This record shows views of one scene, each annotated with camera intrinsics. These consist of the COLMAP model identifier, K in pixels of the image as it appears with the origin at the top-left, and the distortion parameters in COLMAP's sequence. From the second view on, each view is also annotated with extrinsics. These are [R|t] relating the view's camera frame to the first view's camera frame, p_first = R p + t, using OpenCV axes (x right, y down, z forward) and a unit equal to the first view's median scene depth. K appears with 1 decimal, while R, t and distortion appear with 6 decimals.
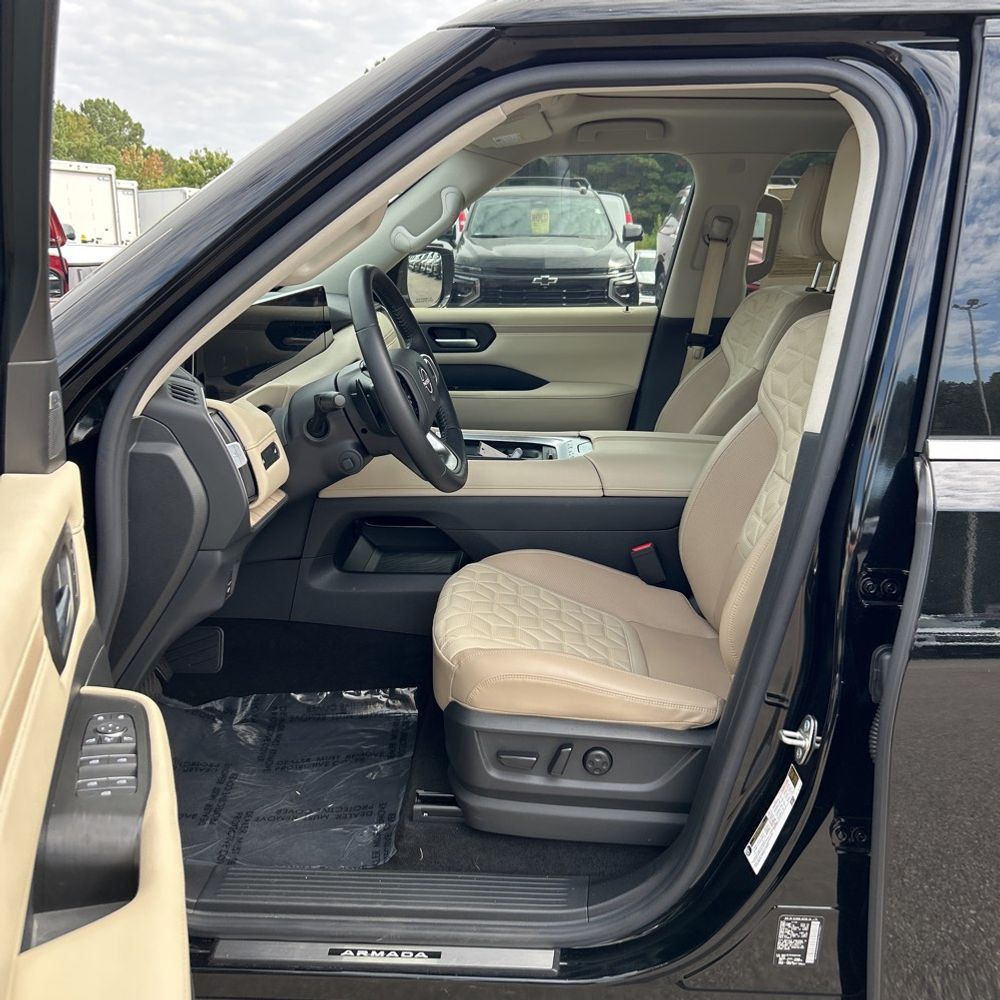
lens RADIAL K [[984.8, 0, 501.3], [0, 984.8, 528.7], [0, 0, 1]] dist [0.019215, -0.073557]
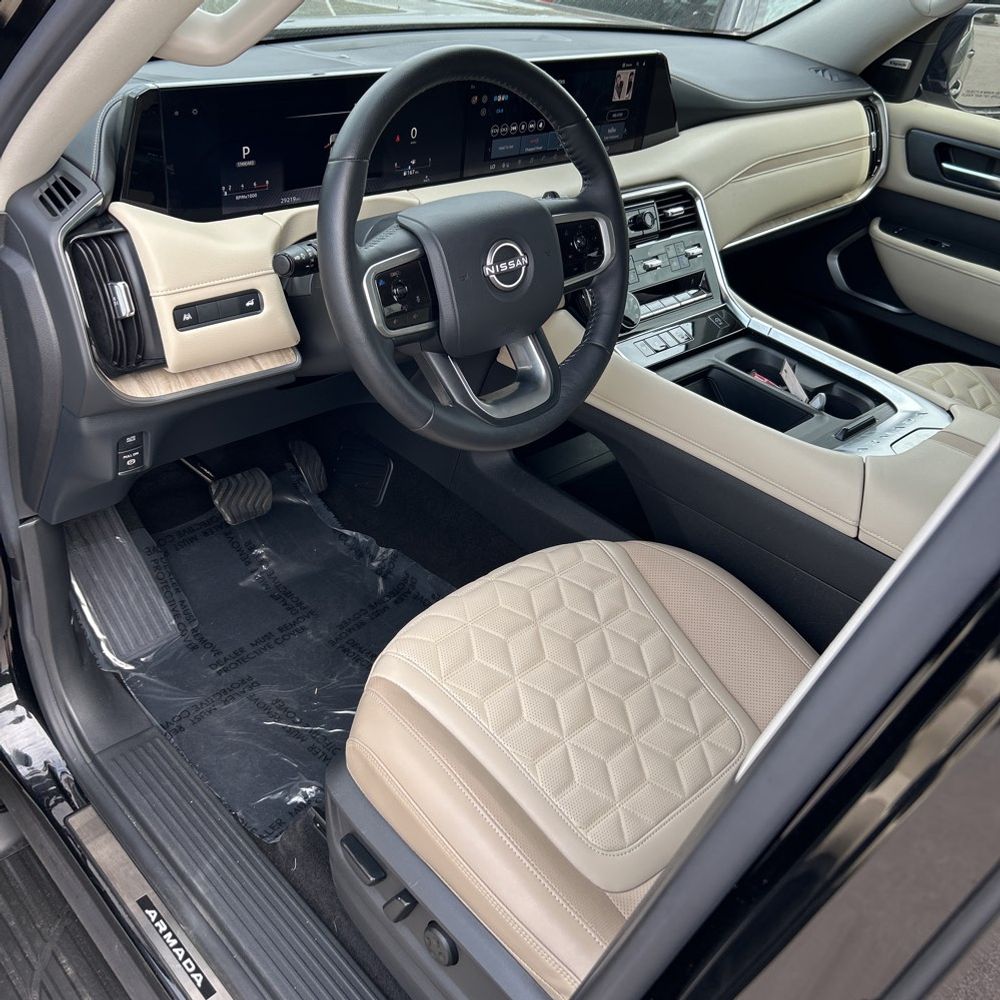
lens RADIAL K [[1011.0, 0, 500.0], [0, 1011.0, 500.0], [0, 0, 1]] dist [0.013553, -0.011897]
pose [[0.703457, 0.445056, -0.554142, 0.274482], [-0.296388, 0.892337, 0.340425, -0.192128], [0.645989, -0.075234, 0.759630, 0.423394]]
